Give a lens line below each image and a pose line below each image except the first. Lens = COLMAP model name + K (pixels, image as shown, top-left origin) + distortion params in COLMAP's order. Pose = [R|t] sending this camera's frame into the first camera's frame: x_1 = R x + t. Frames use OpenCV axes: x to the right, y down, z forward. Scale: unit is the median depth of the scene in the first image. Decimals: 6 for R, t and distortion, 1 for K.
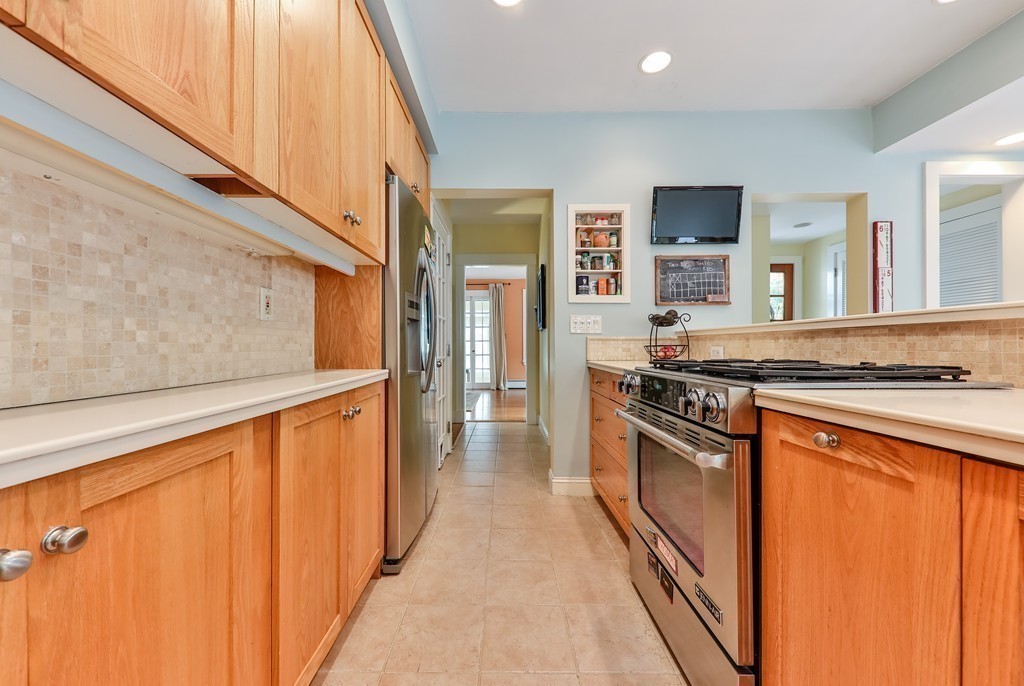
lens RADIAL K [[372.0, 0, 512.0], [0, 372.0, 343.0], [0, 0, 1]] dist [0.006379, -0.000169]
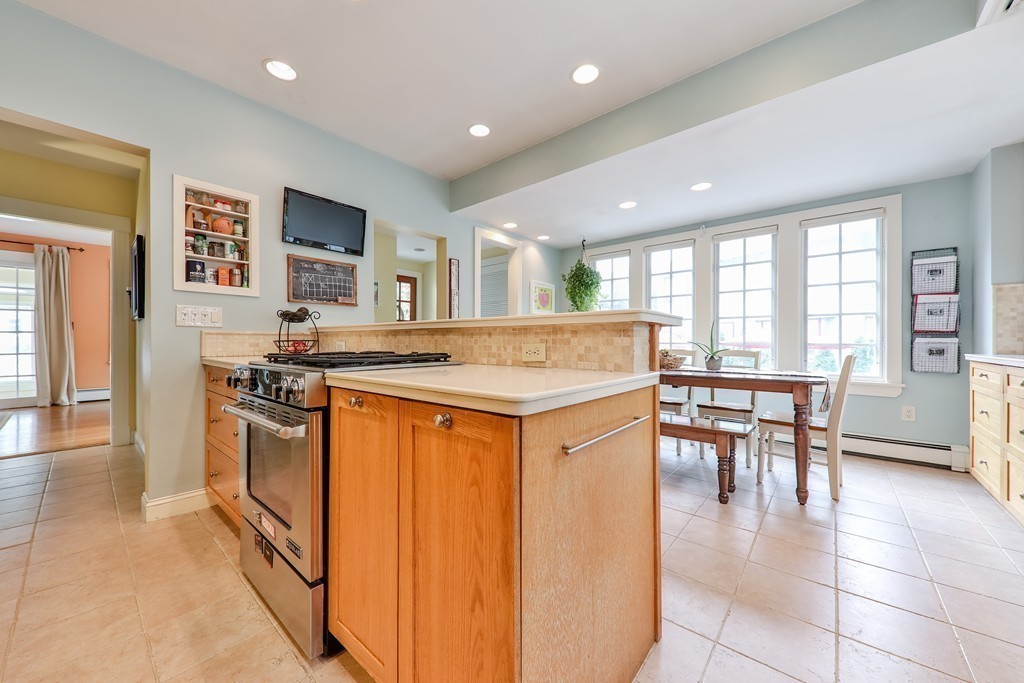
lens RADIAL K [[365.5, 0, 511.6], [0, 365.5, 340.2], [0, 0, 1]] dist [0.010493, -0.005270]
pose [[0.661896, 0.004526, 0.749582, 0.035769], [-0.008957, 0.999958, 0.001871, -0.001903], [-0.749542, -0.007952, 0.661909, -0.143937]]
